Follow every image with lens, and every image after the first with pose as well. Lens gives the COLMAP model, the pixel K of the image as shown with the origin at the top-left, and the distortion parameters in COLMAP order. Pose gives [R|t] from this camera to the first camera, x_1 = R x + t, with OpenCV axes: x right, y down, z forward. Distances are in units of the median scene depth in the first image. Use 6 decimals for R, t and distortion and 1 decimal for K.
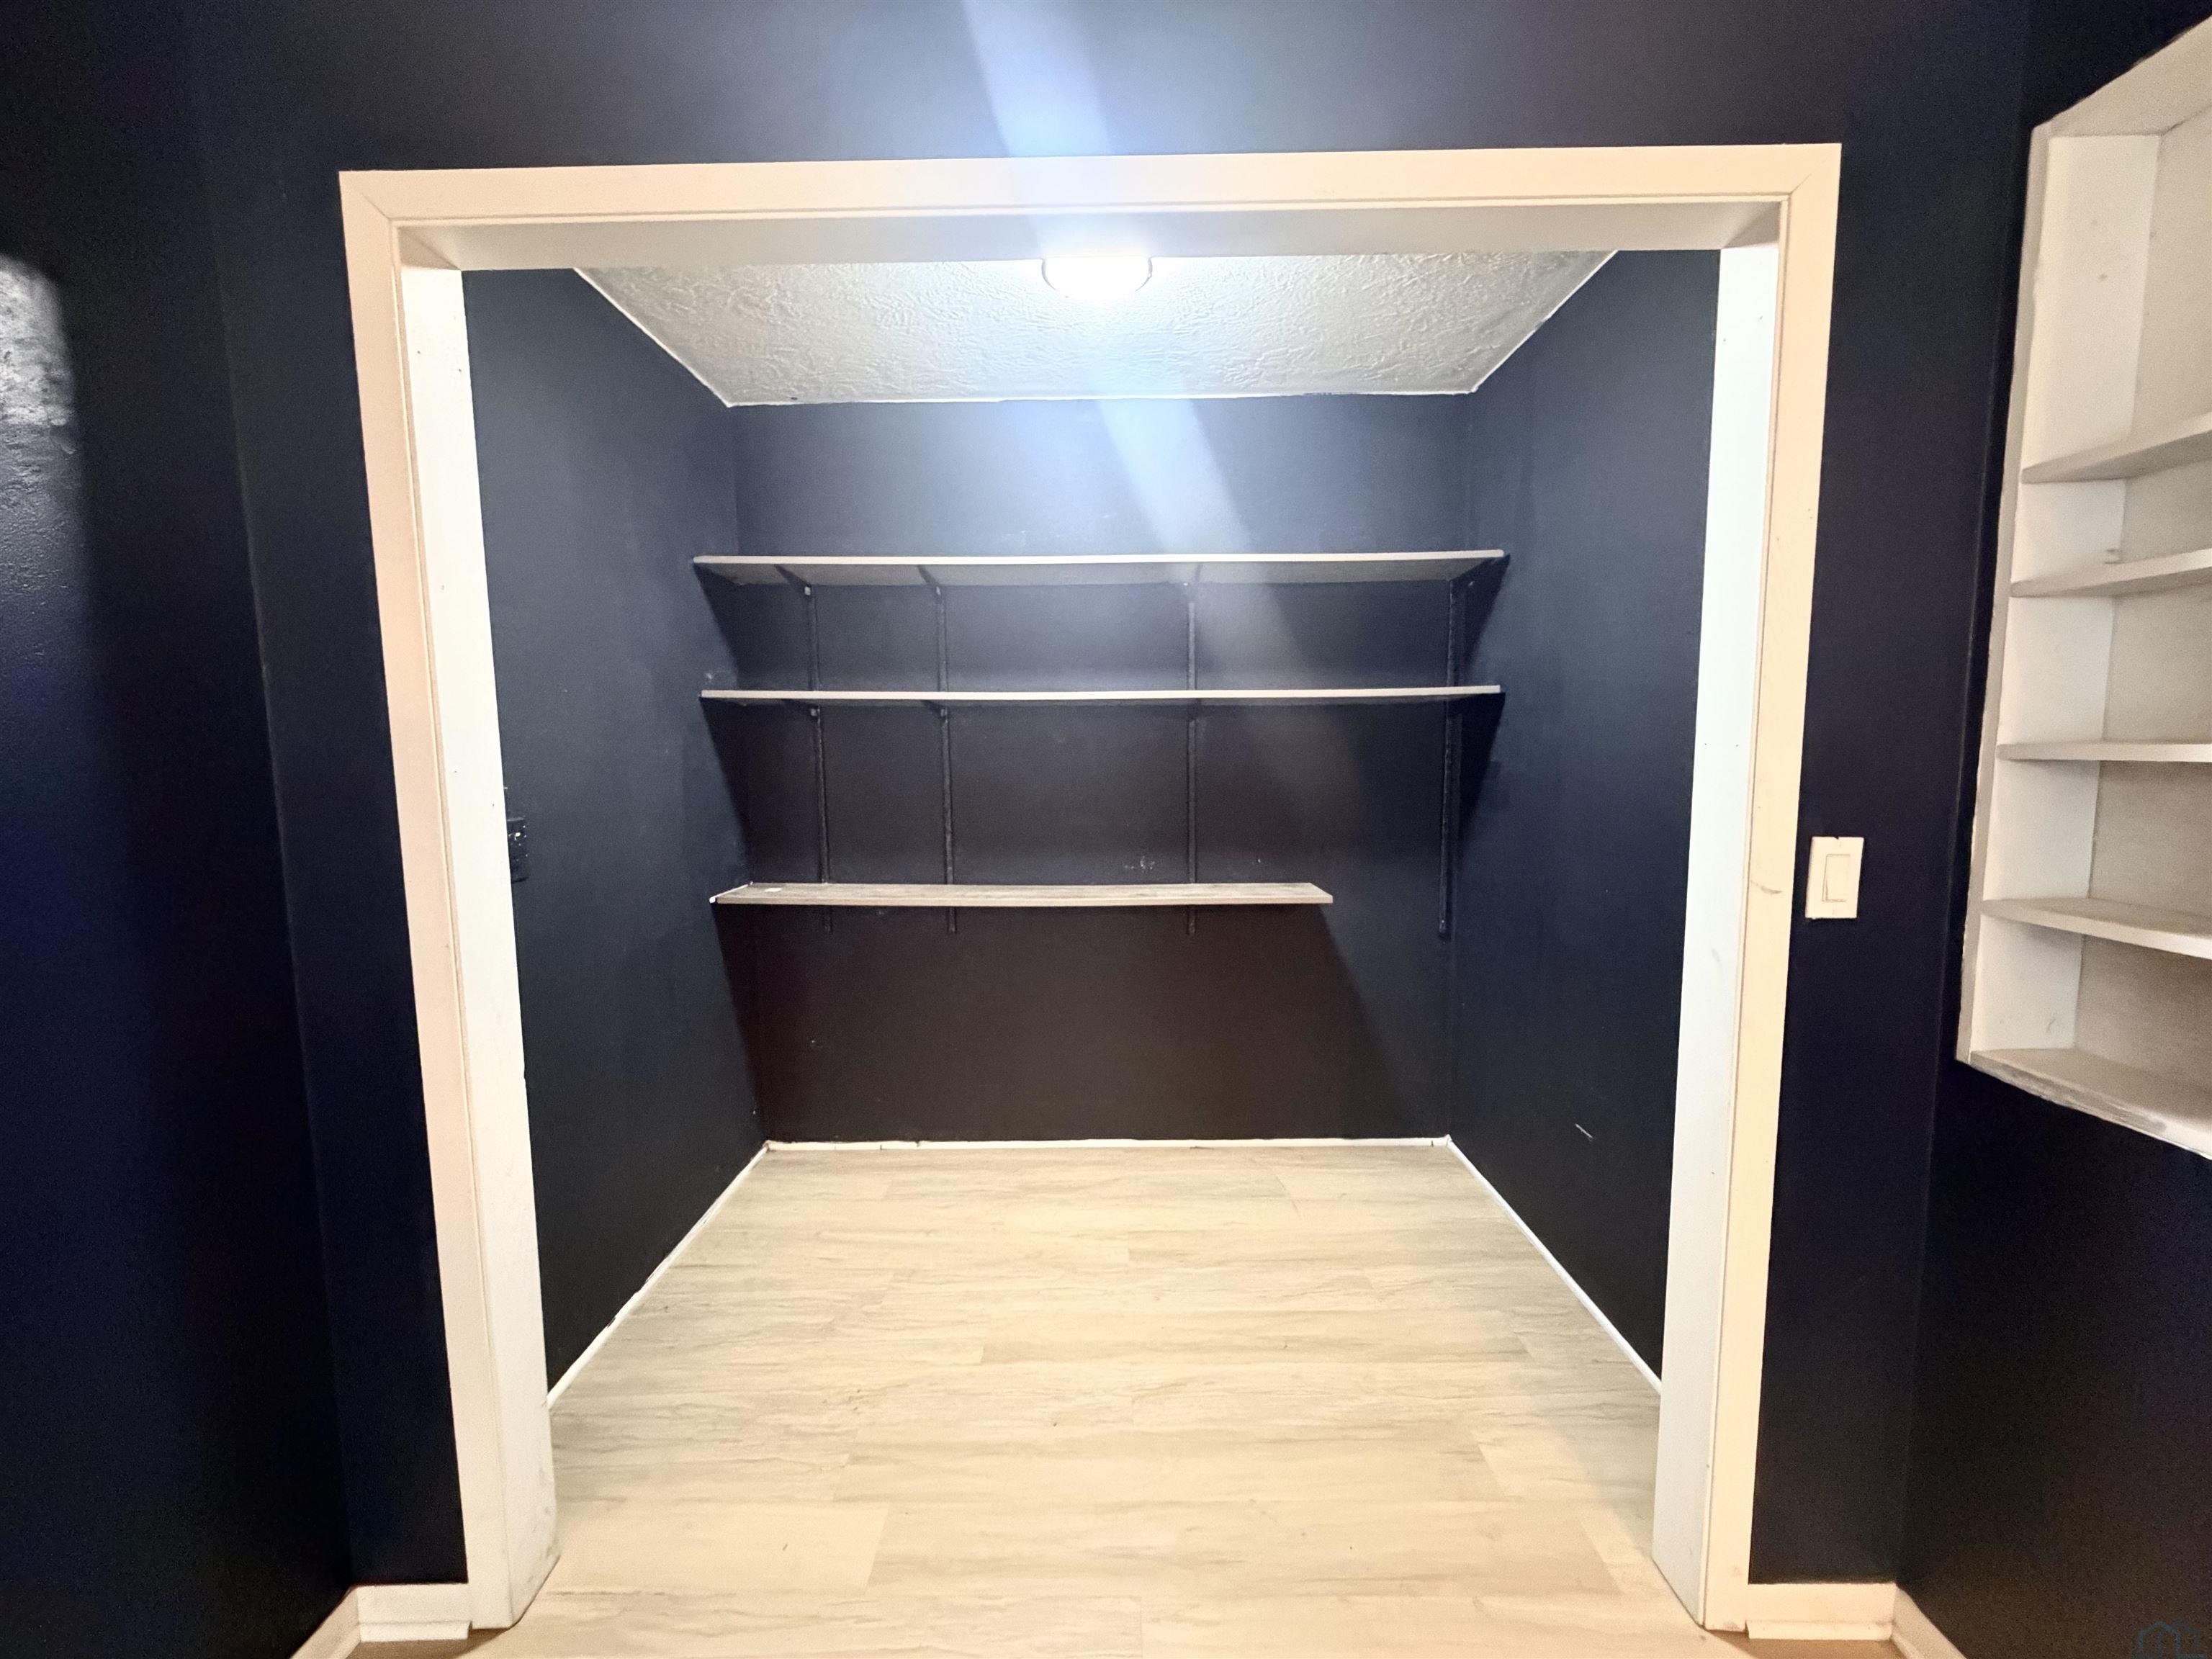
lens RADIAL K [[877.0, 0, 1096.1], [0, 877.0, 833.2], [0, 0, 1]] dist [0.005379, -0.001535]
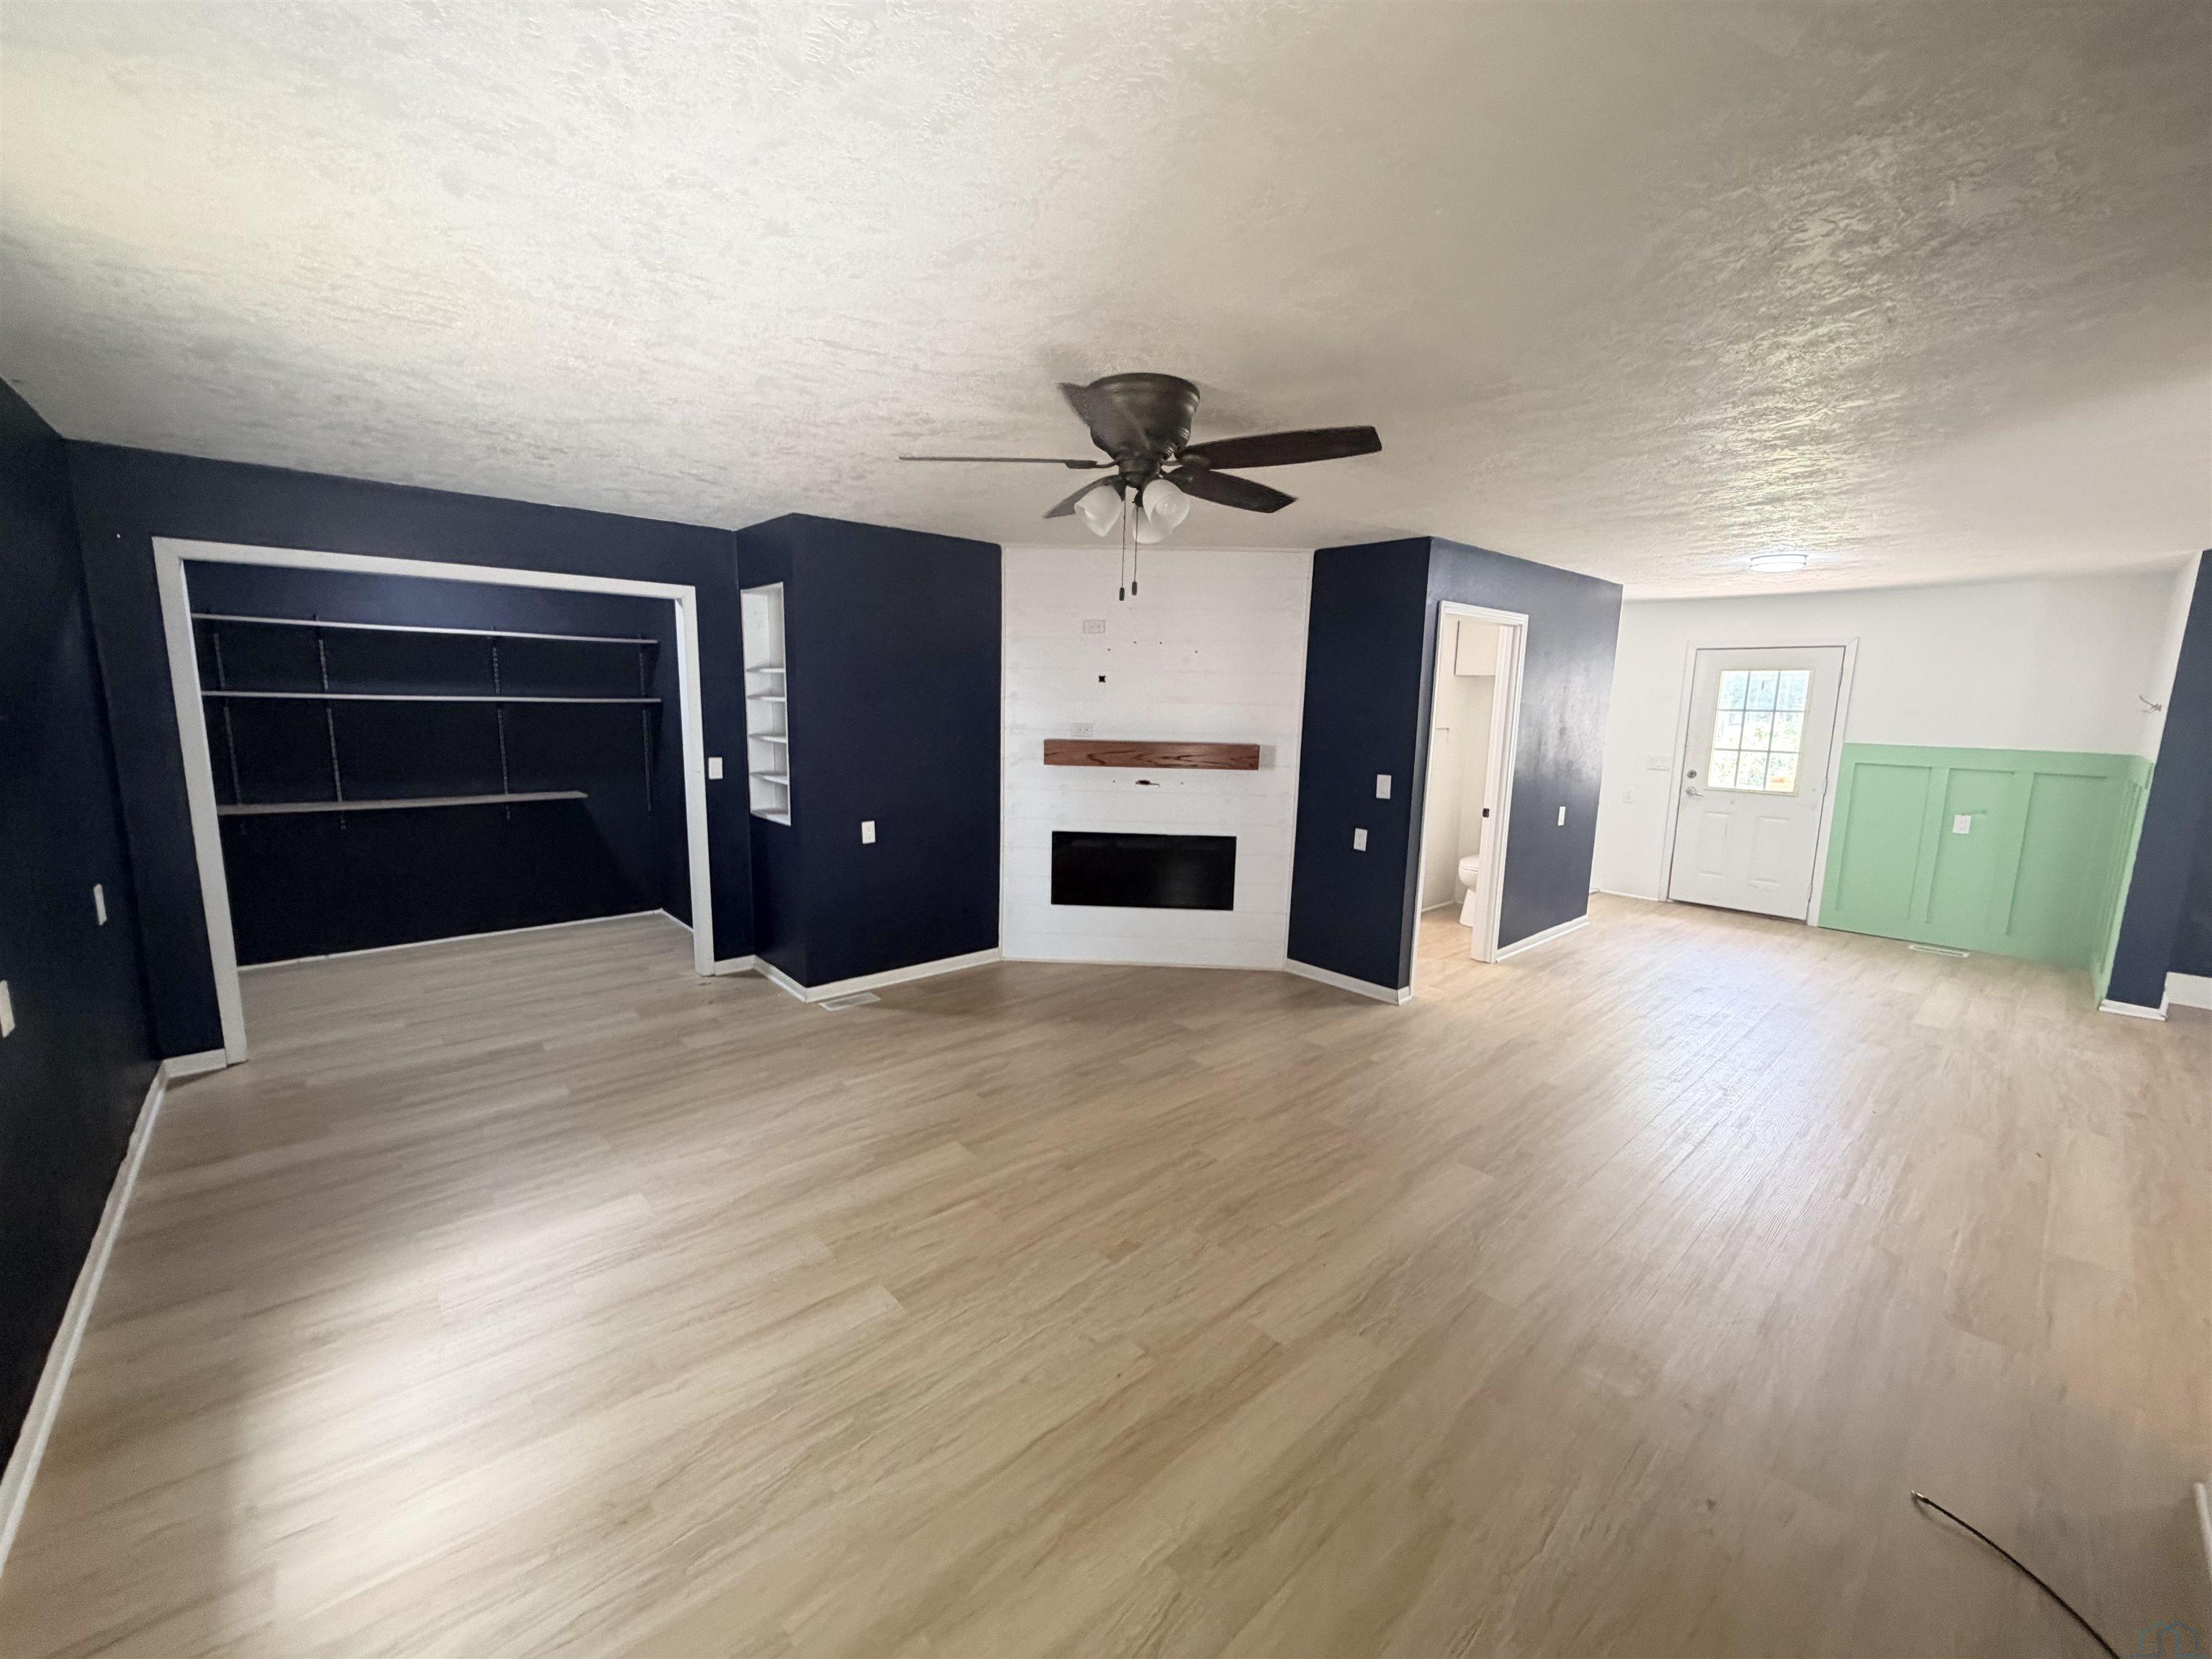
lens RADIAL K [[877.0, 0, 1093.7], [0, 877.0, 831.6], [0, 0, 1]] dist [0.005379, -0.001535]
pose [[0.736902, -0.082802, 0.670909, -0.562766], [0.036876, 0.995916, 0.082411, 0.072153], [-0.674993, -0.035989, 0.736946, -3.014768]]
